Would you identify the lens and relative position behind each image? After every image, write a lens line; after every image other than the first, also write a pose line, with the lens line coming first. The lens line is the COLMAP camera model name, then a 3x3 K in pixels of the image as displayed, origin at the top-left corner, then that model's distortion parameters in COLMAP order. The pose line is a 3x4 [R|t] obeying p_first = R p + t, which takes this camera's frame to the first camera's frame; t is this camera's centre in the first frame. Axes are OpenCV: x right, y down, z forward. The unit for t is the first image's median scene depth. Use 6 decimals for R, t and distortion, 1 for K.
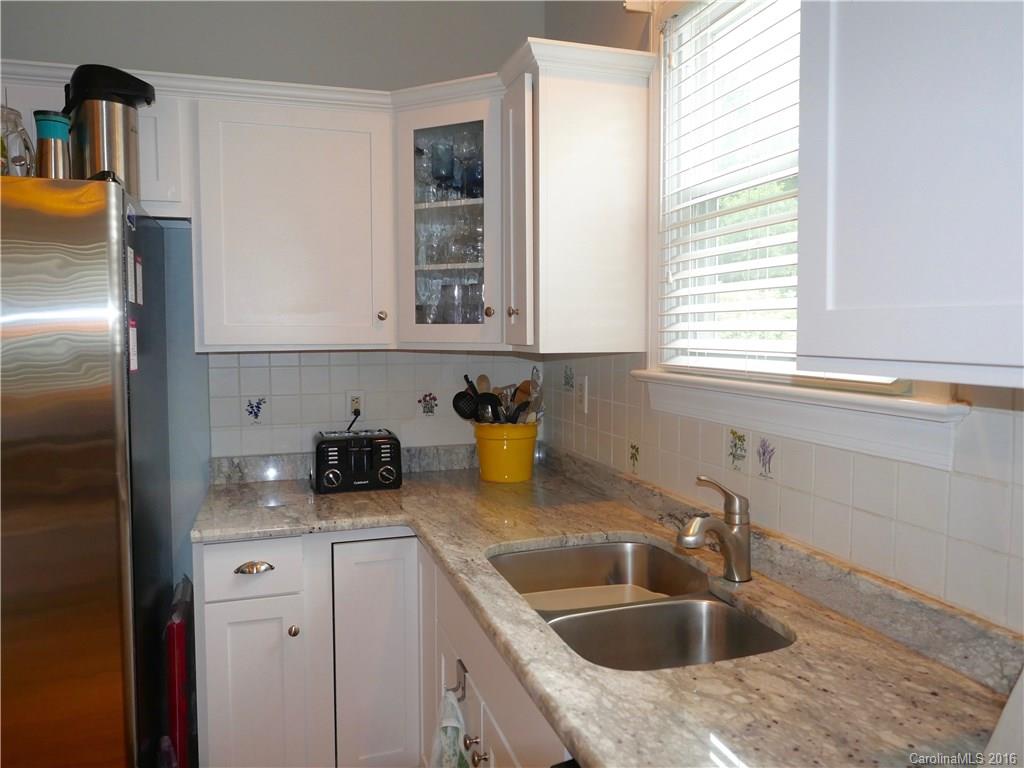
lens RADIAL K [[746.1, 0, 511.2], [0, 746.1, 374.5], [0, 0, 1]] dist [-0.010630, 0.006810]
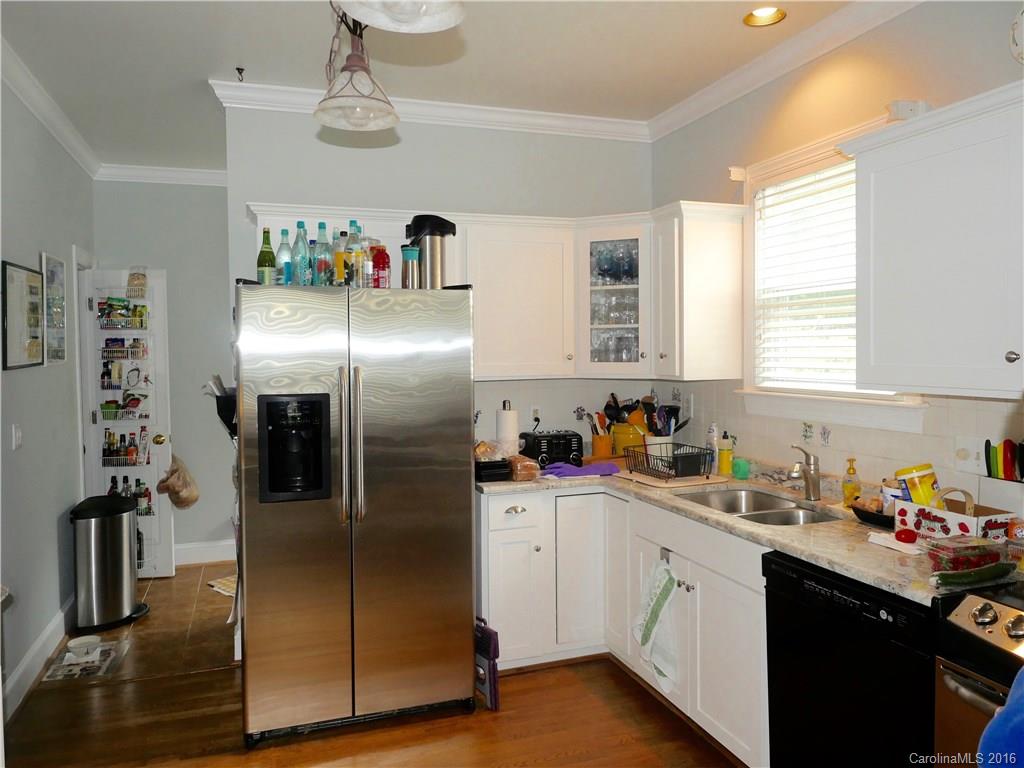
lens RADIAL K [[746.1, 0, 511.2], [0, 746.1, 374.5], [0, 0, 1]] dist [-0.010630, 0.006810]
pose [[0.999556, -0.008470, 0.028583, -0.399514], [0.009257, 0.999579, -0.027512, 0.001227], [-0.028338, 0.027765, 0.999213, -0.682740]]
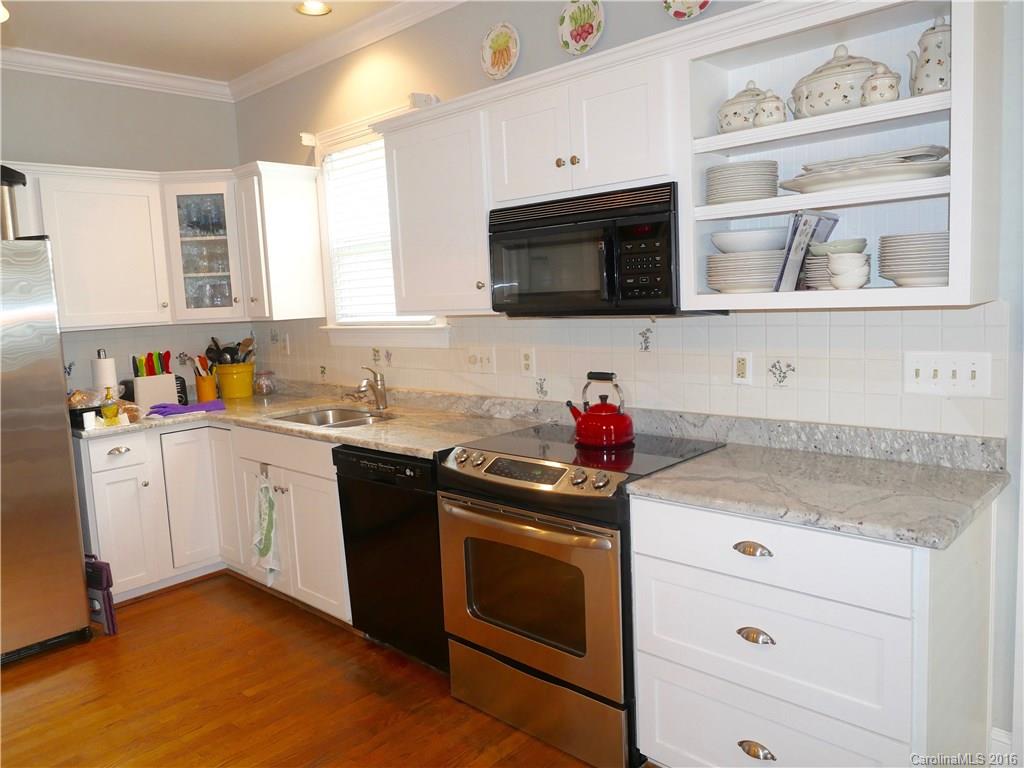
lens RADIAL K [[746.1, 0, 511.2], [0, 746.1, 374.5], [0, 0, 1]] dist [-0.010630, 0.006810]
pose [[0.871901, -0.090820, 0.481186, -0.366444], [0.074144, 0.995806, 0.053601, 0.053619], [-0.484036, -0.011058, 0.874978, -0.996948]]
